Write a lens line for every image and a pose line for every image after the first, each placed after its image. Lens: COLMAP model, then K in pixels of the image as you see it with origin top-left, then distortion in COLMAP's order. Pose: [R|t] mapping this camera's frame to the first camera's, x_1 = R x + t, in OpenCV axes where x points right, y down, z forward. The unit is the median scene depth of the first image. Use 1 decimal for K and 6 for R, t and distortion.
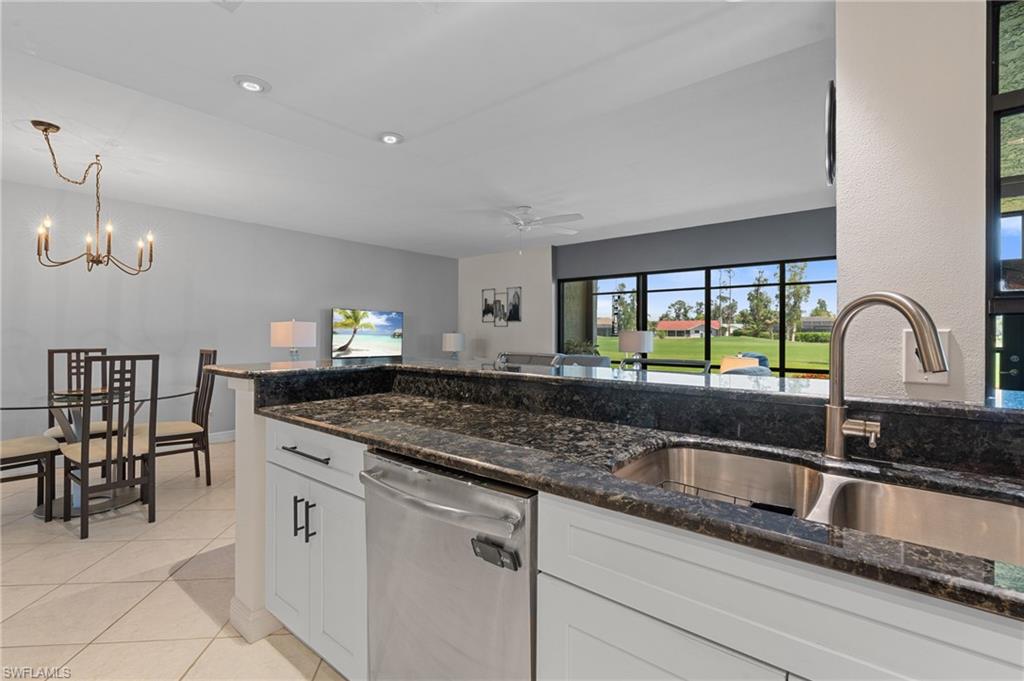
lens RADIAL K [[456.4, 0, 513.8], [0, 456.4, 335.1], [0, 0, 1]] dist [-0.009096, 0.002042]
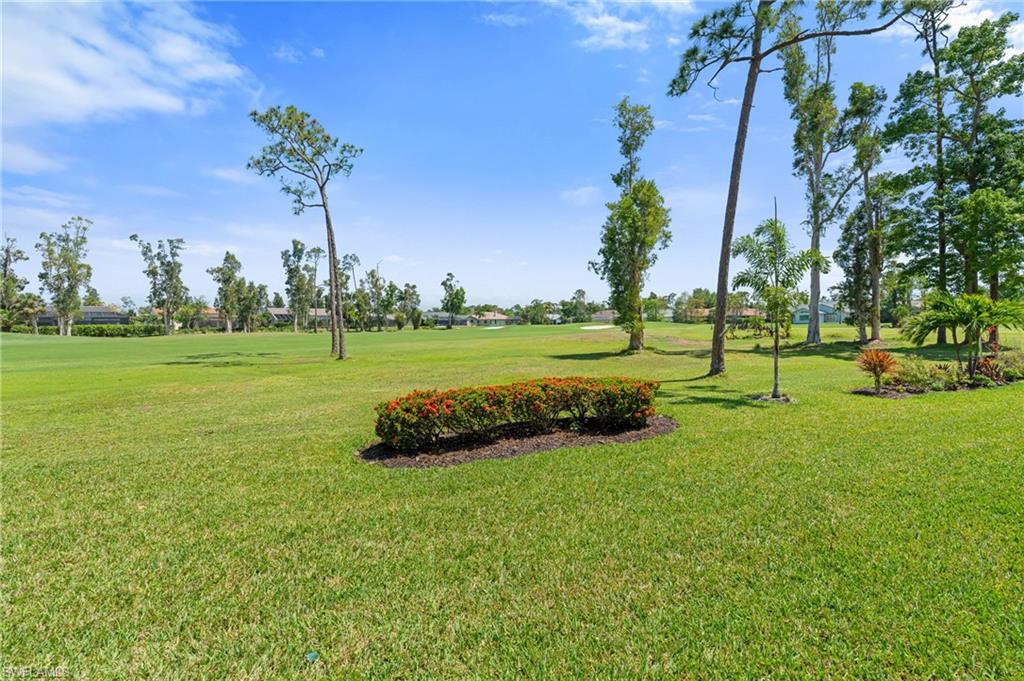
lens RADIAL K [[456.4, 0, 510.9], [0, 456.4, 336.1], [0, 0, 1]] dist [-0.009096, 0.002042]
pose [[0.216970, -0.032065, 0.975651, 0.024579], [0.015157, 0.999451, 0.029476, 0.001676], [-0.976061, 0.008392, 0.217337, 0.098846]]
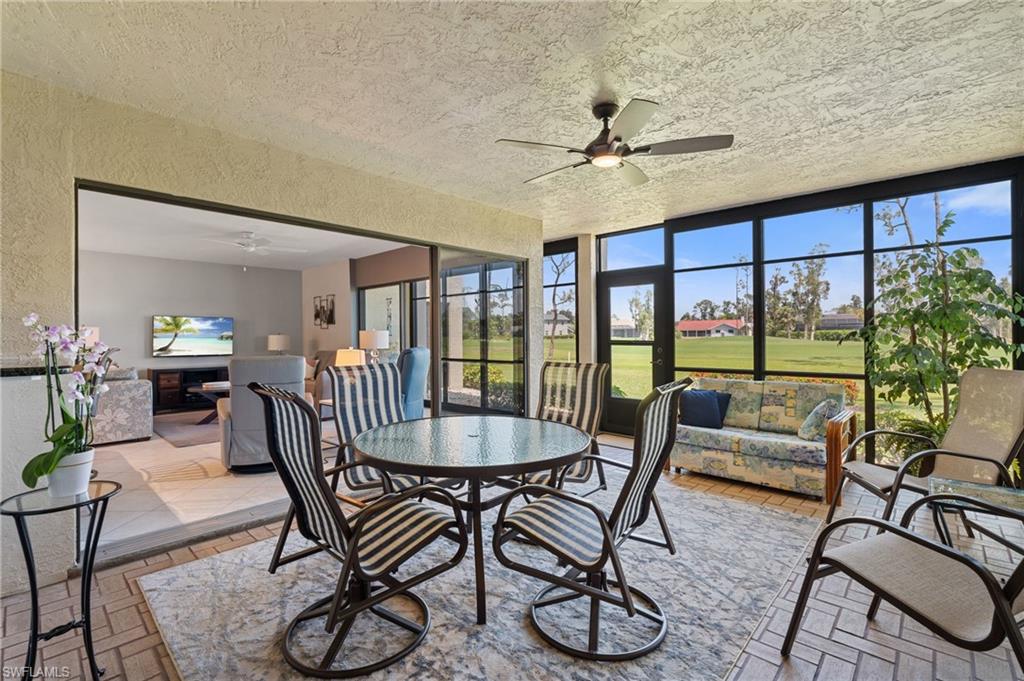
lens RADIAL K [[456.4, 0, 517.4], [0, 456.4, 335.3], [0, 0, 1]] dist [-0.009096, 0.002042]
pose [[0.998694, -0.014067, -0.049123, 0.029479], [0.013833, 0.999891, -0.005102, 0.000574], [0.049189, 0.004416, 0.998780, -0.007432]]
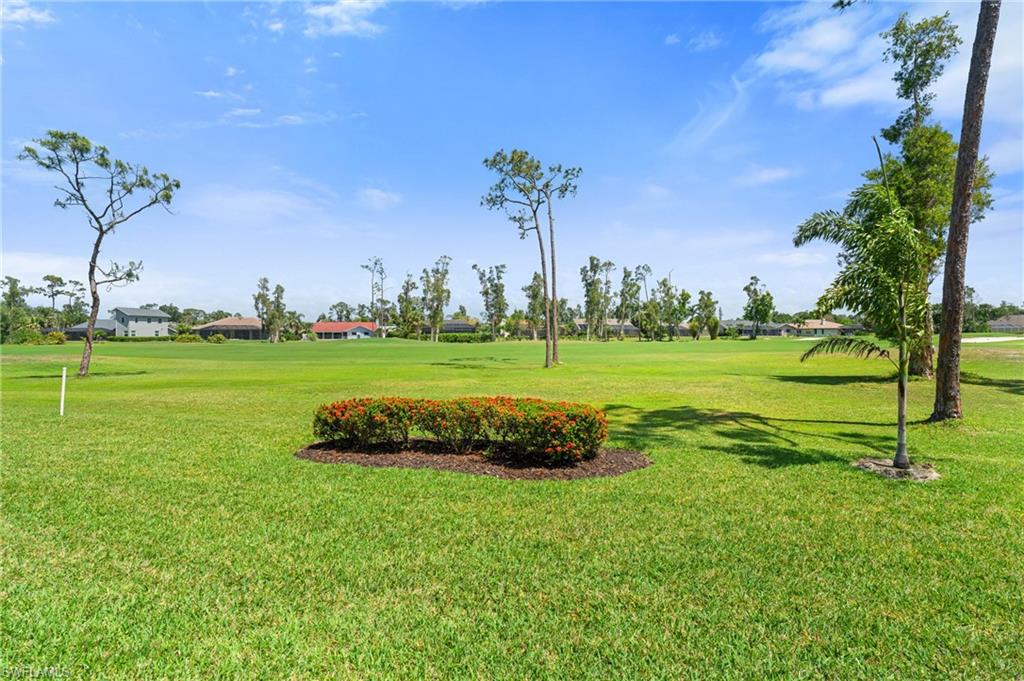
lens RADIAL K [[456.4, 0, 506.2], [0, 456.4, 341.2], [0, 0, 1]] dist [-0.009096, 0.002042]
pose [[0.771859, -0.015333, 0.635608, 0.051685], [0.009884, 0.999878, 0.012117, 0.001246], [-0.635716, -0.003071, 0.771917, 0.057999]]
